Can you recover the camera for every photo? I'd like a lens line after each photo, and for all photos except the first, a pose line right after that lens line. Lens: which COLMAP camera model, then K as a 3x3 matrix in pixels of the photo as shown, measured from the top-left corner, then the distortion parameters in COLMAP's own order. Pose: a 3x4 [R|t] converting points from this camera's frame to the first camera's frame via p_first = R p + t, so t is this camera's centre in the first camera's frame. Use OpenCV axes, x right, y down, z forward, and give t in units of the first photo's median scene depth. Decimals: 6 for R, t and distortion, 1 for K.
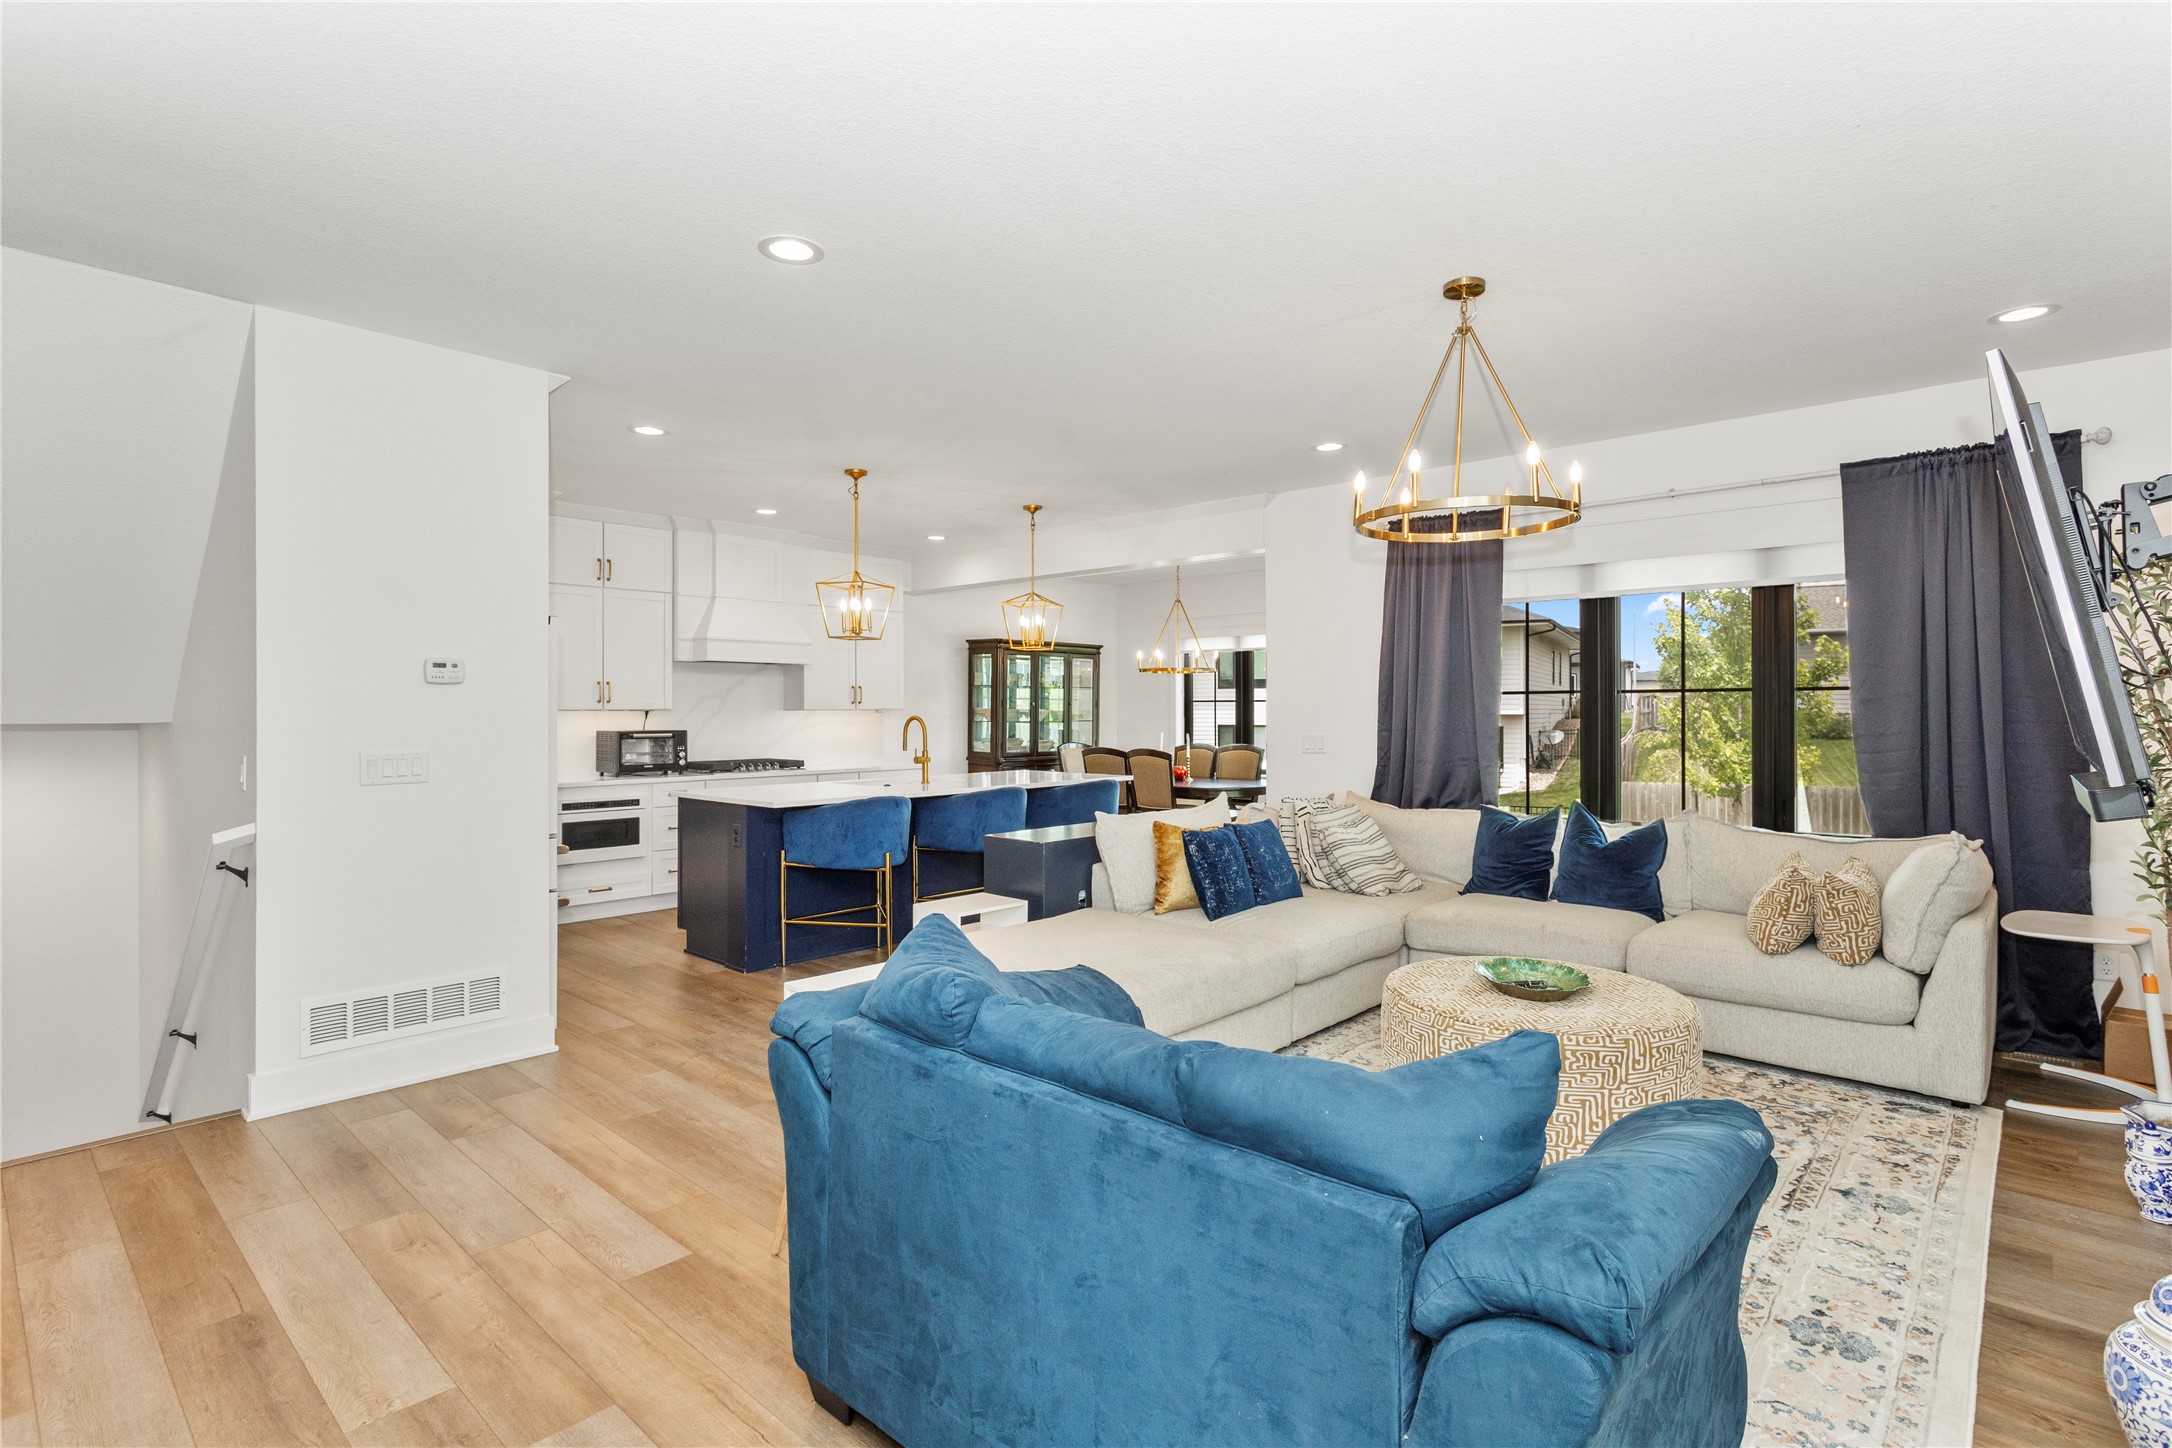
lens RADIAL K [[1037.9, 0, 1088.4], [0, 1037.9, 717.0], [0, 0, 1]] dist [0.004150, 0.001201]
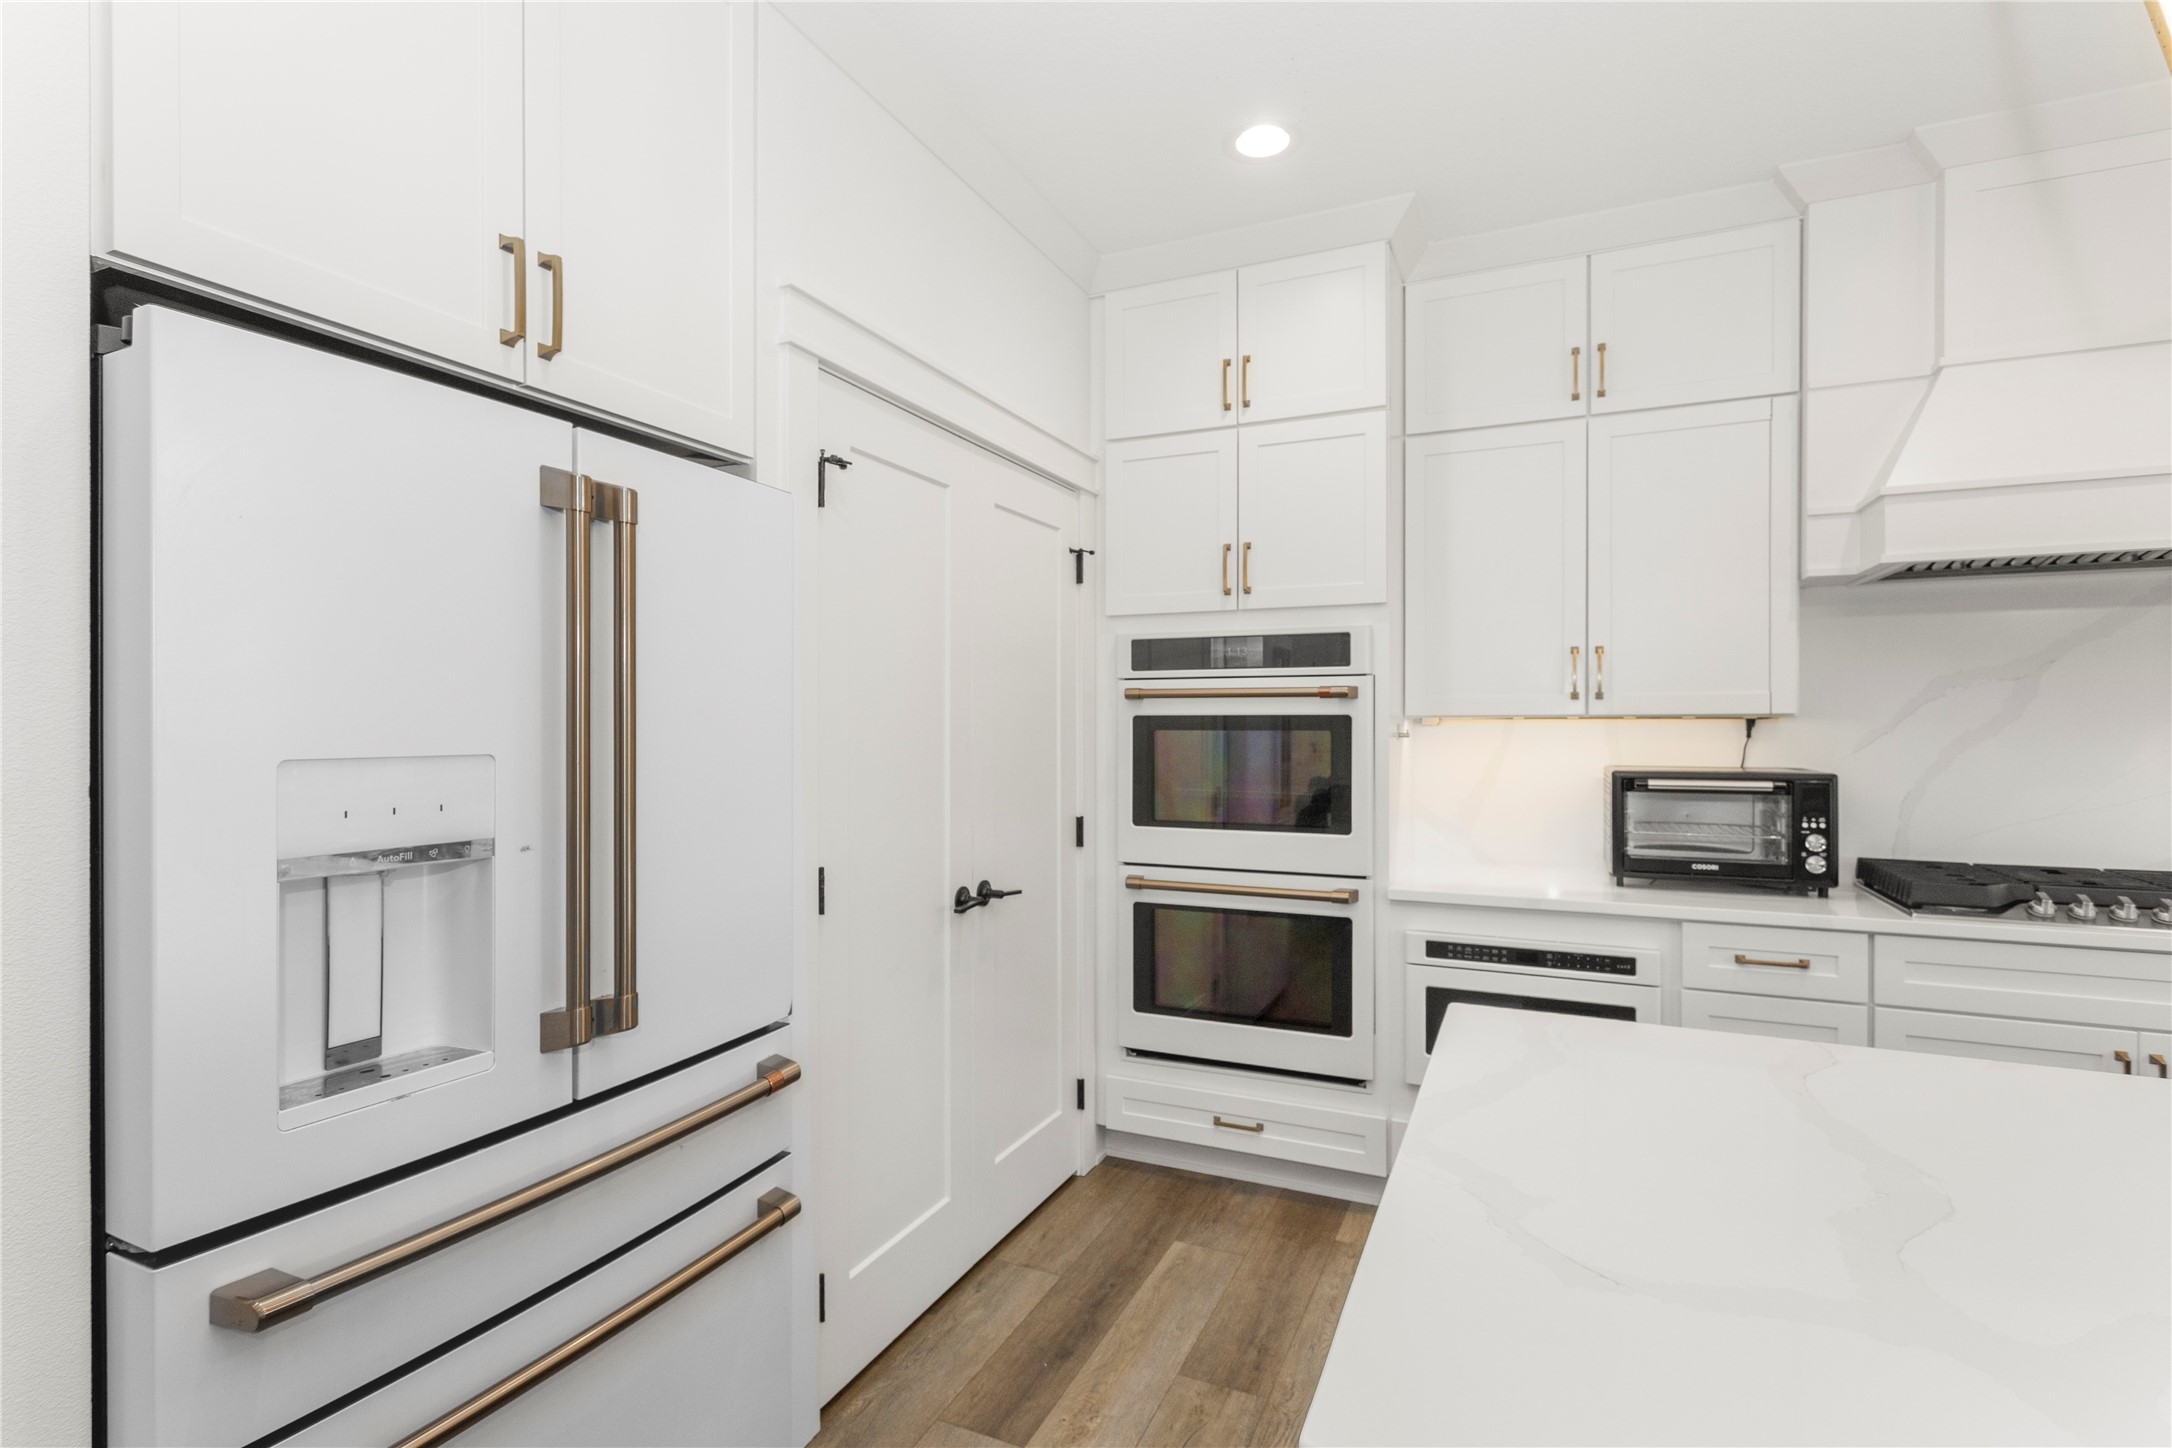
lens RADIAL K [[1037.9, 0, 1083.1], [0, 1037.9, 729.0], [0, 0, 1]] dist [0.004150, 0.001201]
pose [[0.292441, -0.003612, -0.956277, -0.127526], [0.000995, 0.999993, -0.003472, -0.000952], [0.956283, 0.000064, 0.292443, 0.660074]]
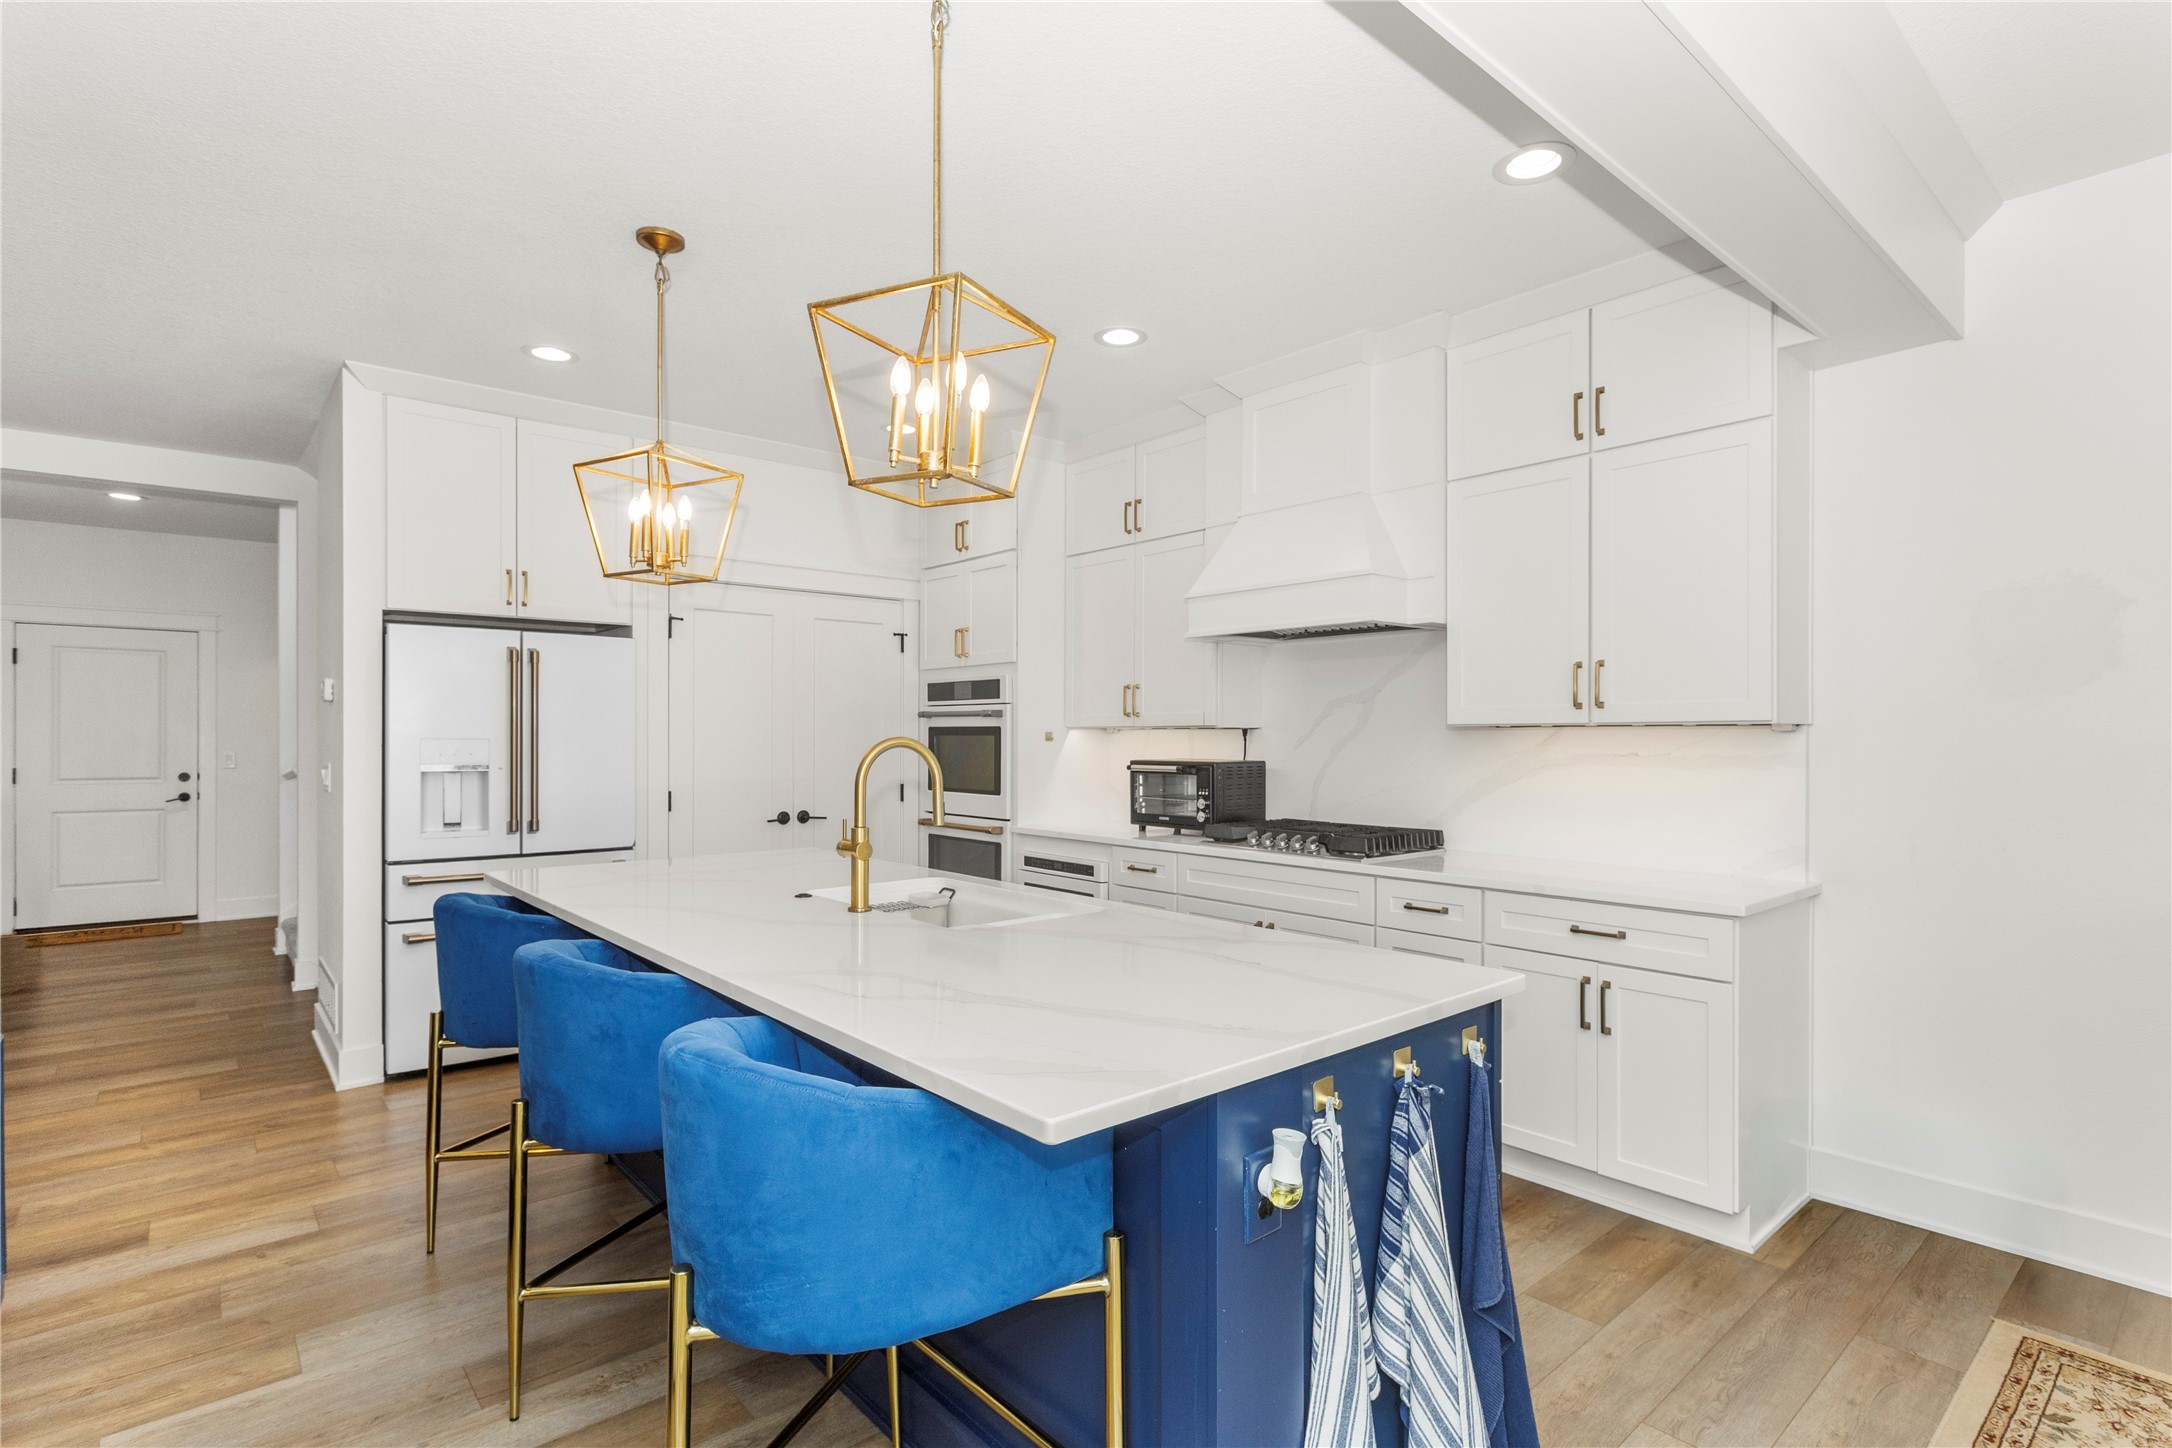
lens RADIAL K [[1037.9, 0, 1100.0], [0, 1037.9, 735.1], [0, 0, 1]] dist [0.004150, 0.001201]
pose [[-0.126261, -0.002980, -0.991993, 0.191621], [-0.003214, 0.999991, -0.002595, -0.000186], [0.991992, 0.002861, -0.126270, 1.016301]]
